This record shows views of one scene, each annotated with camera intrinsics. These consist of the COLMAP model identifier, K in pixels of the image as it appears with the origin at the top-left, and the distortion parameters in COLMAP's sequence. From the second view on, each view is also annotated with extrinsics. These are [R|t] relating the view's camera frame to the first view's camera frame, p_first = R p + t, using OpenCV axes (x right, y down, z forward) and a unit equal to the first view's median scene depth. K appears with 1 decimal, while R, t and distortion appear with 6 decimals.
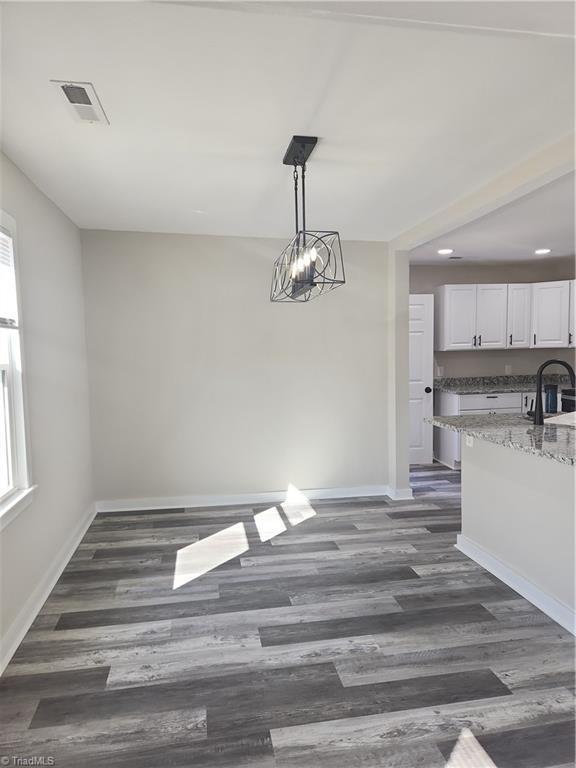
lens RADIAL K [[515.0, 0, 292.1], [0, 515.0, 384.7], [0, 0, 1]] dist [0.059267, -0.051138]
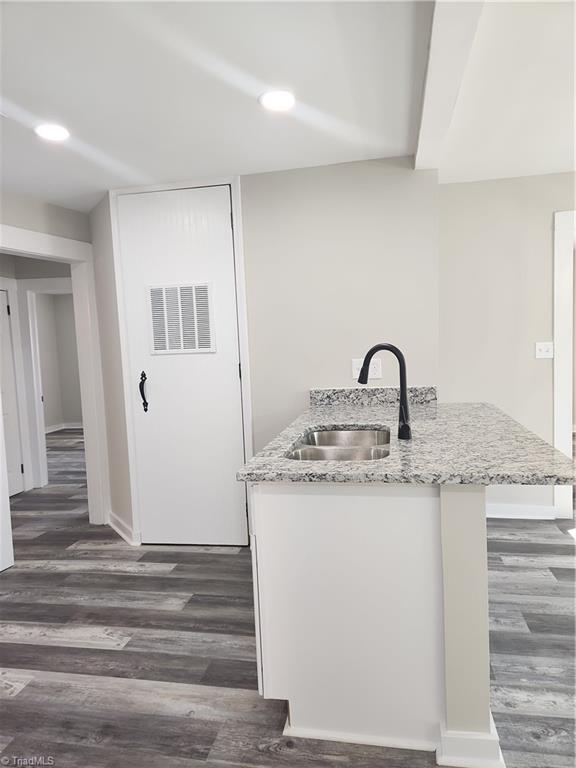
lens RADIAL K [[515.0, 0, 292.1], [0, 515.0, 384.7], [0, 0, 1]] dist [0.059267, -0.051138]
pose [[-0.931352, 0.020549, 0.363541, 0.400663], [0.078626, 0.986201, 0.145689, -0.113195], [-0.355531, 0.164272, -0.920116, 1.818269]]
